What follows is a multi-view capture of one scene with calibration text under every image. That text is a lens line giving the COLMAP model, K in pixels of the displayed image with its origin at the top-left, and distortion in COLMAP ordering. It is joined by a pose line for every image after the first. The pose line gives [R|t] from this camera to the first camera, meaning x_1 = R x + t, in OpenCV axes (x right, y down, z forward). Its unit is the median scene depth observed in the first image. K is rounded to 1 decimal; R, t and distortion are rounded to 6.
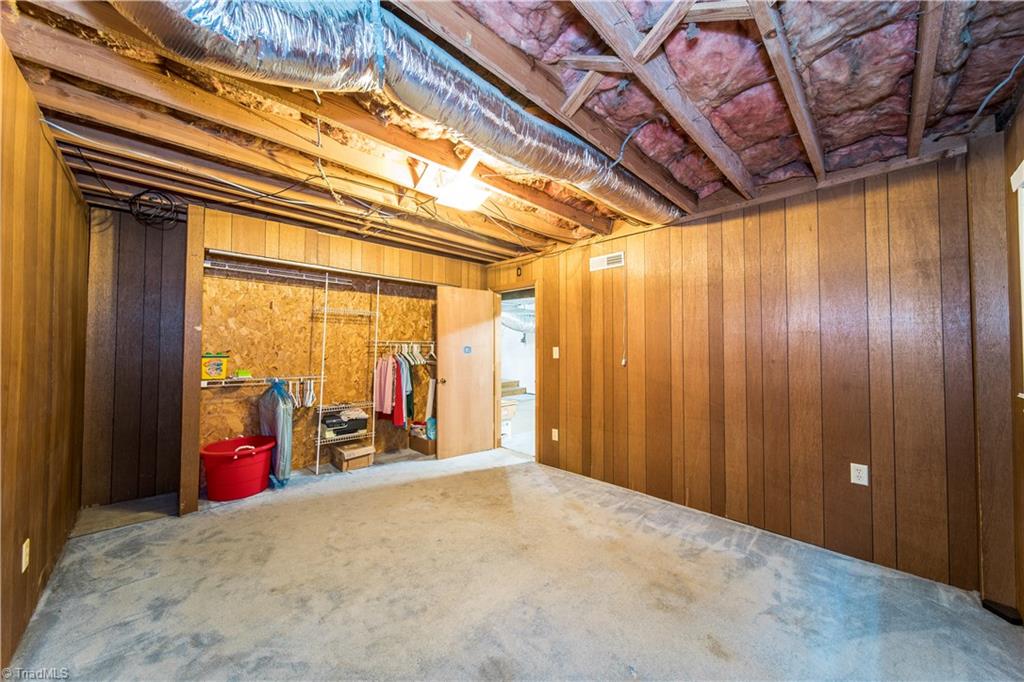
lens RADIAL K [[360.2, 0, 519.1], [0, 360.2, 337.9], [0, 0, 1]] dist [0.000168, -0.001279]
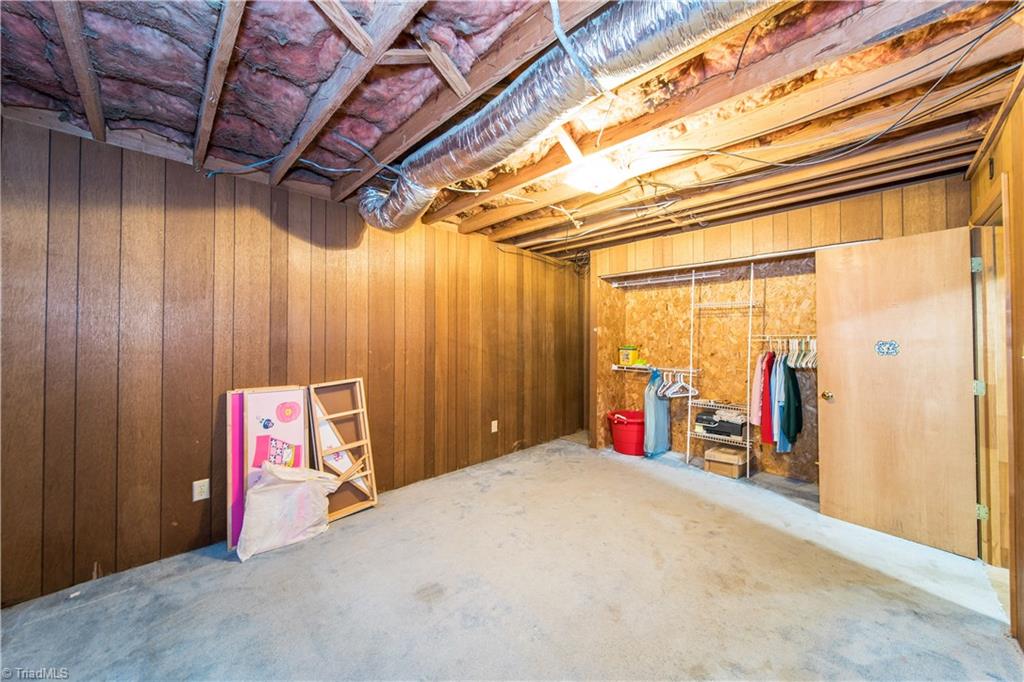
lens RADIAL K [[360.2, 0, 527.6], [0, 360.2, 337.5], [0, 0, 1]] dist [0.000168, -0.001279]
pose [[0.021419, -0.011013, -0.999710, 0.549284], [0.023231, 0.999675, -0.010515, 0.012538], [0.999501, -0.022999, 0.021668, 0.584212]]
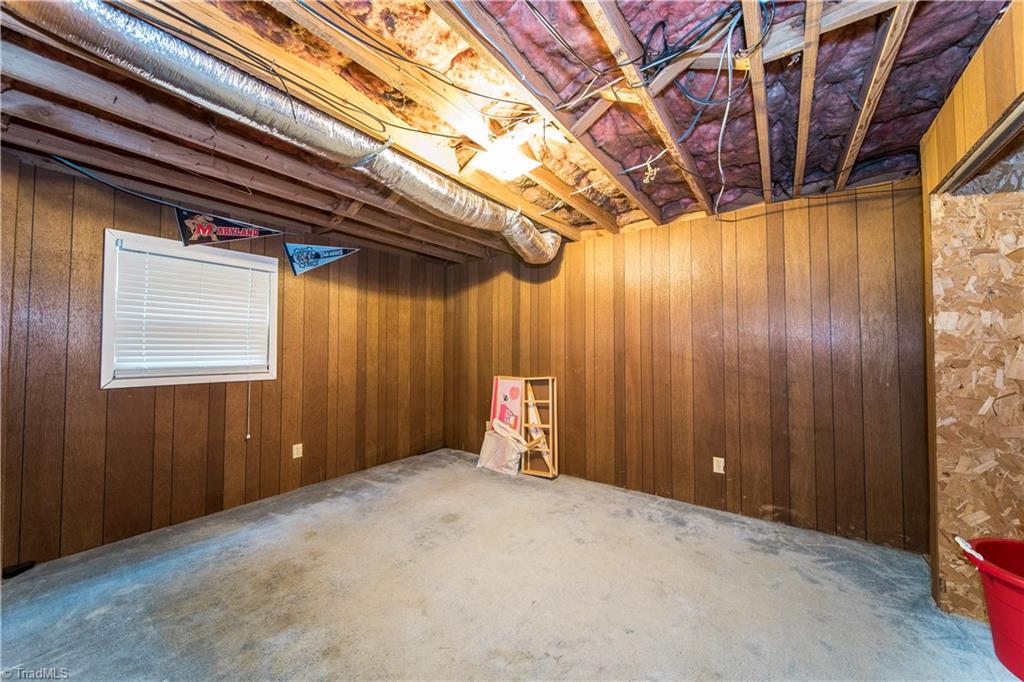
lens RADIAL K [[360.2, 0, 512.2], [0, 360.2, 341.0], [0, 0, 1]] dist [0.000168, -0.001279]
pose [[-0.986953, -0.003617, -0.160967, -0.032701], [0.004084, 0.998864, -0.047485, 0.032102], [0.160956, -0.047522, -0.985817, 1.306532]]
